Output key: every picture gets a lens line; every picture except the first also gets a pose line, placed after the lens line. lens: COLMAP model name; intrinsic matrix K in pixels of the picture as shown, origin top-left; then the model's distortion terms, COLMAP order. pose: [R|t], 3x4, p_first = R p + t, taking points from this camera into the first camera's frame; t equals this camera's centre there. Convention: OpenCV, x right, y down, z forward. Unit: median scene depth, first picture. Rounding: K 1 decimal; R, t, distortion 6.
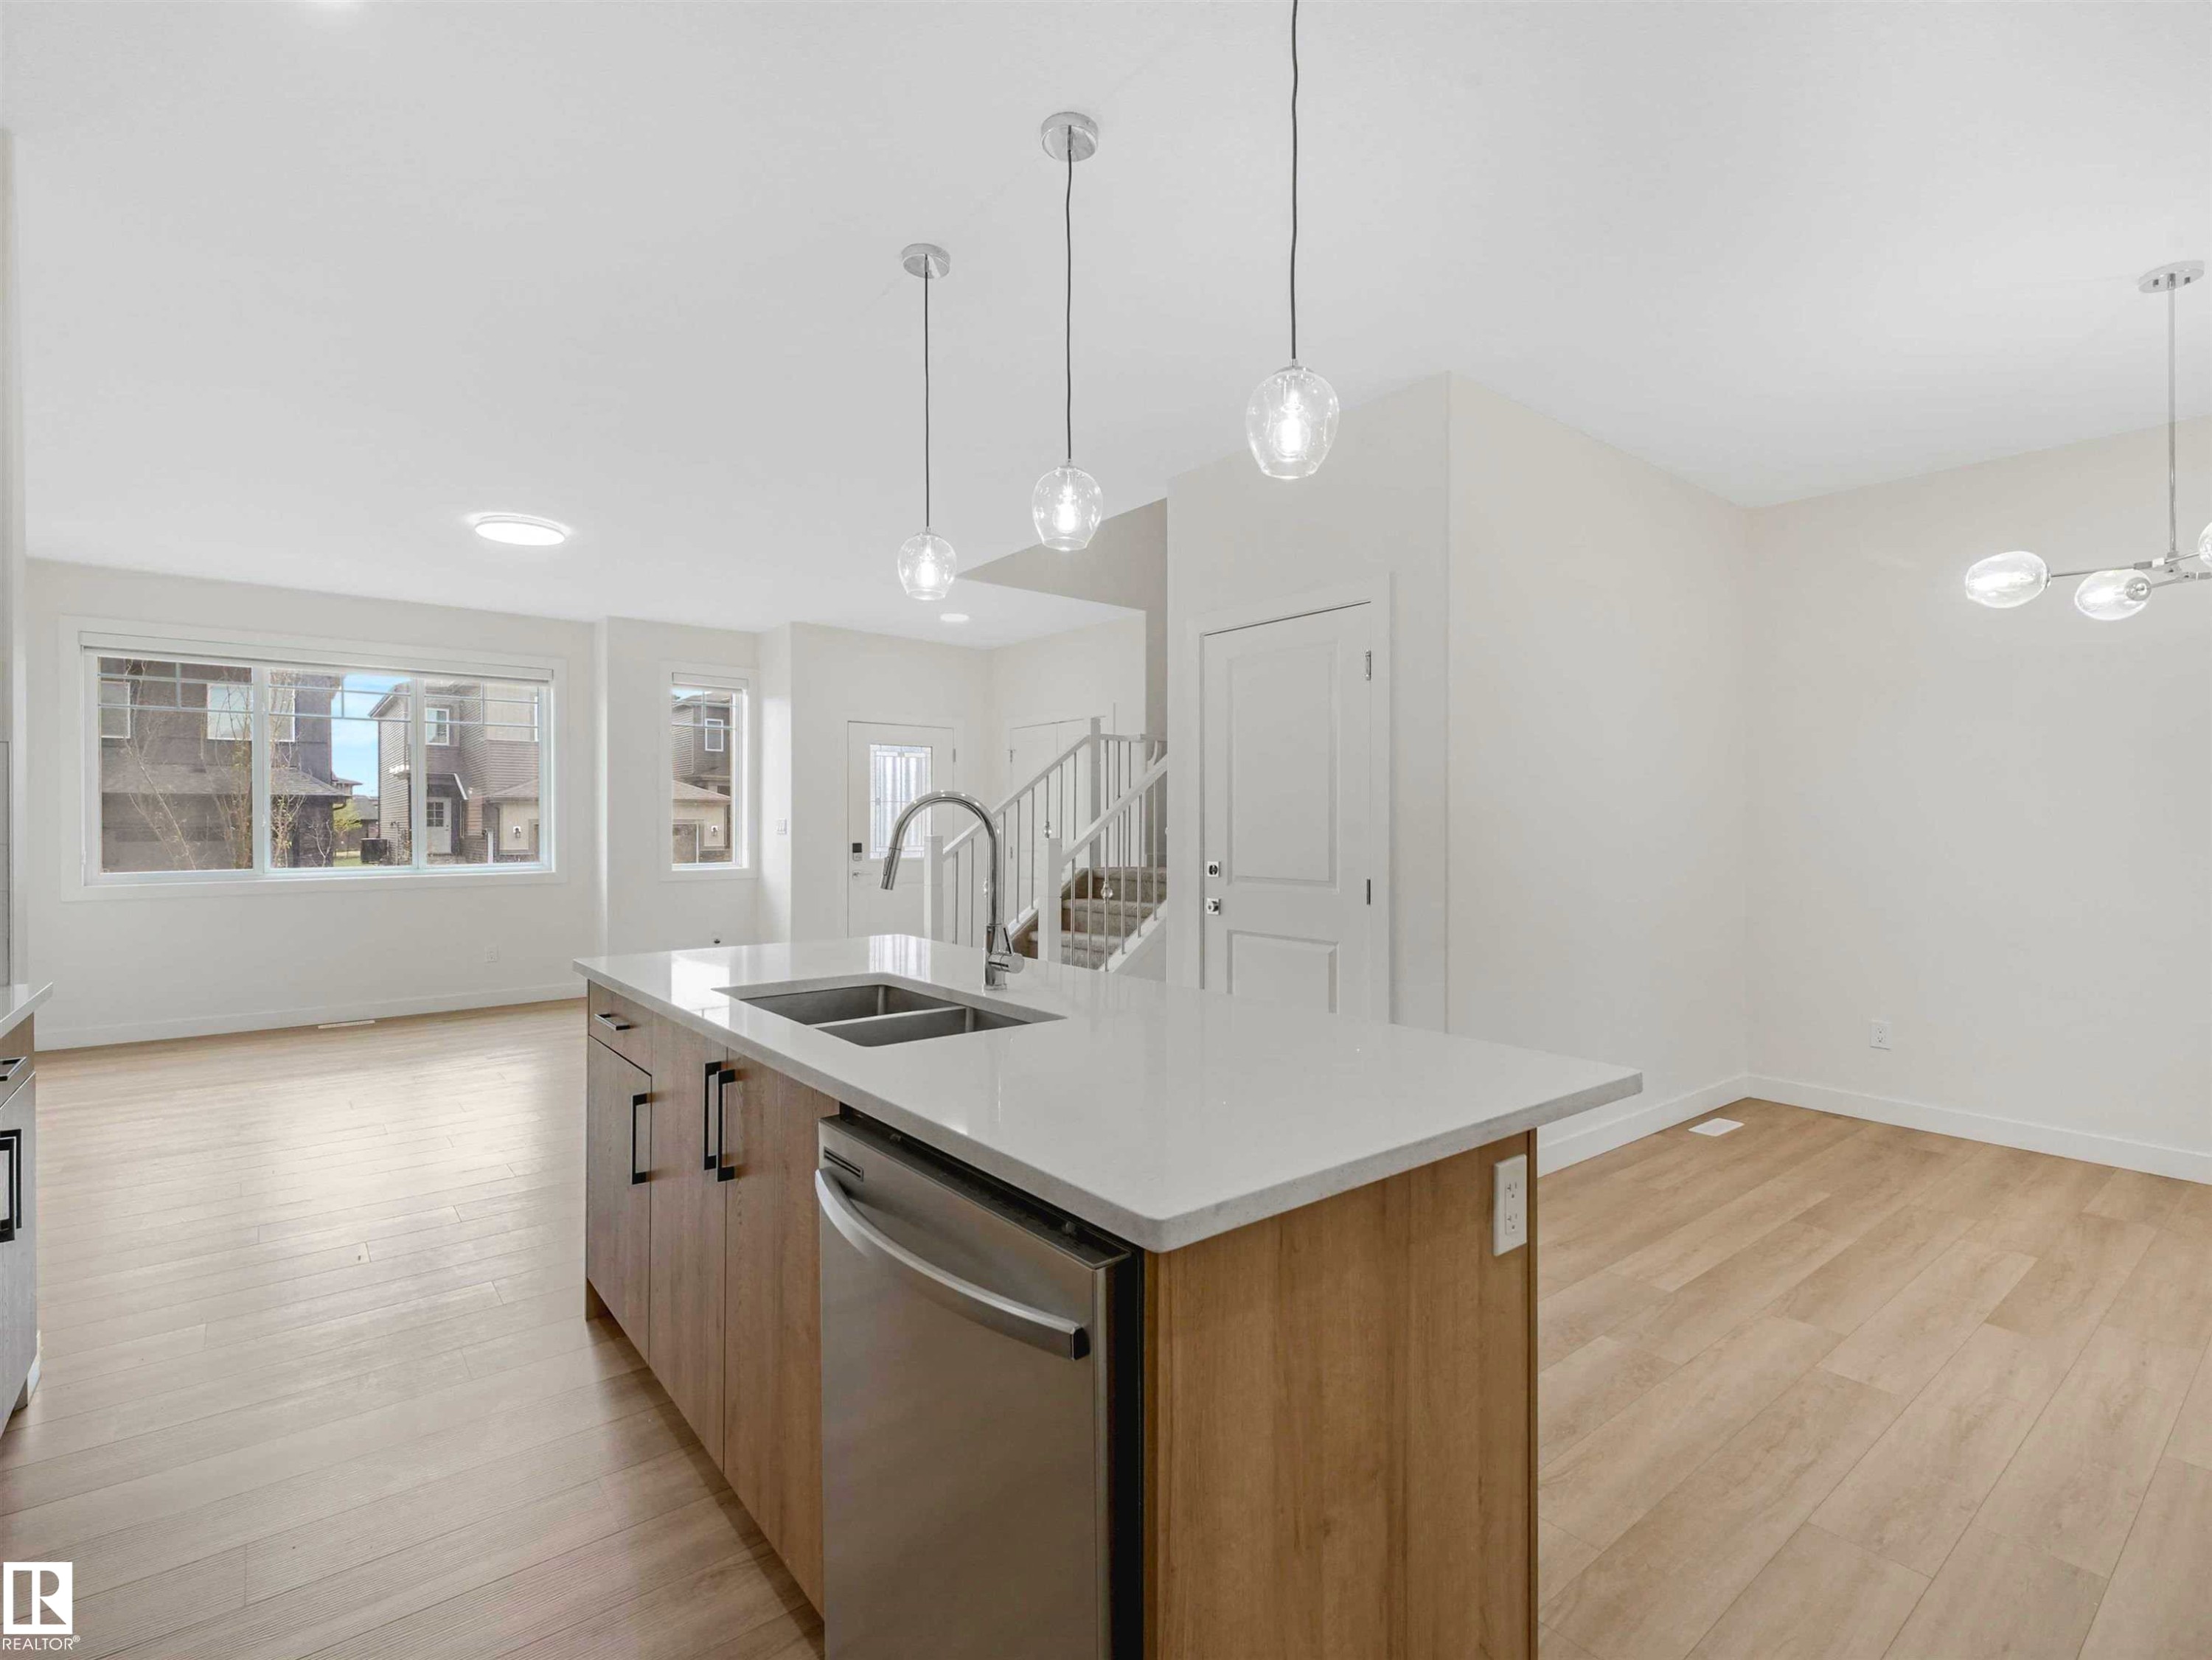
lens RADIAL K [[999.8, 0, 1125.4], [0, 999.8, 821.3], [0, 0, 1]] dist [0.018783, -0.002680]
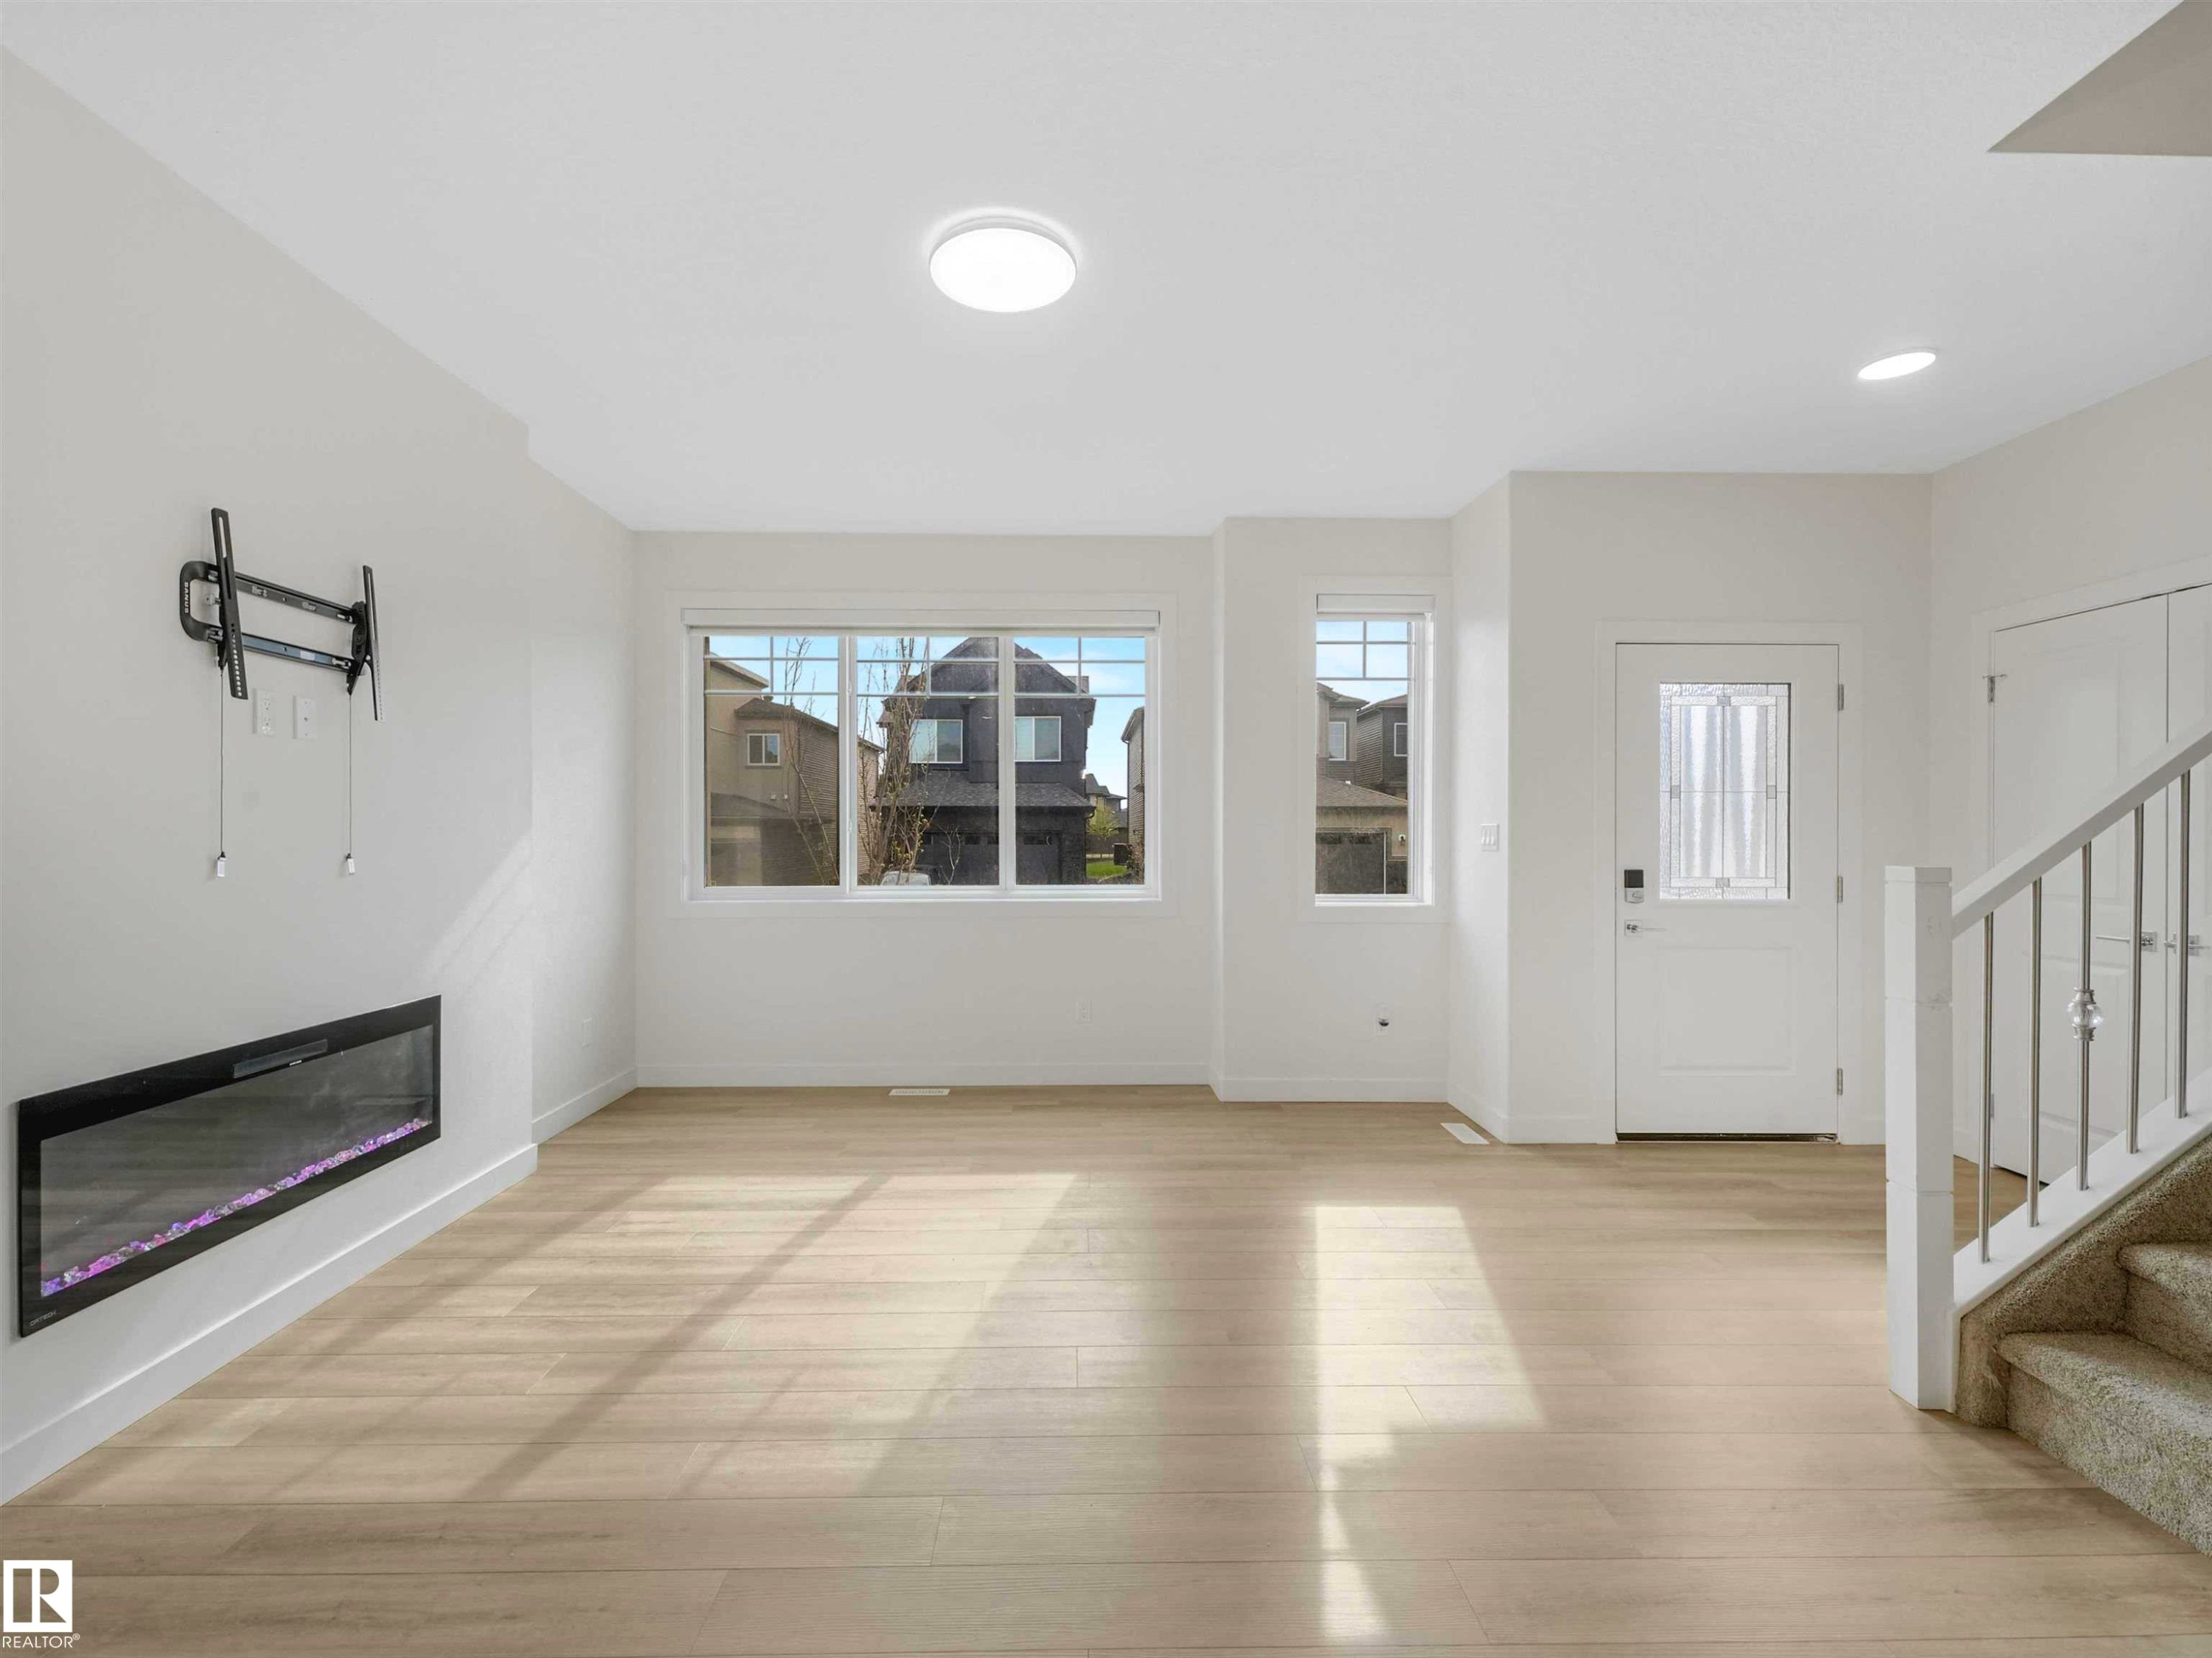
lens RADIAL K [[999.8, 0, 1092.2], [0, 999.8, 825.6], [0, 0, 1]] dist [0.018783, -0.002680]
pose [[0.769862, -0.000395, -0.638210, -0.143192], [-0.002947, 0.999987, -0.004173, 0.001502], [0.638204, 0.005093, 0.769851, 0.388238]]
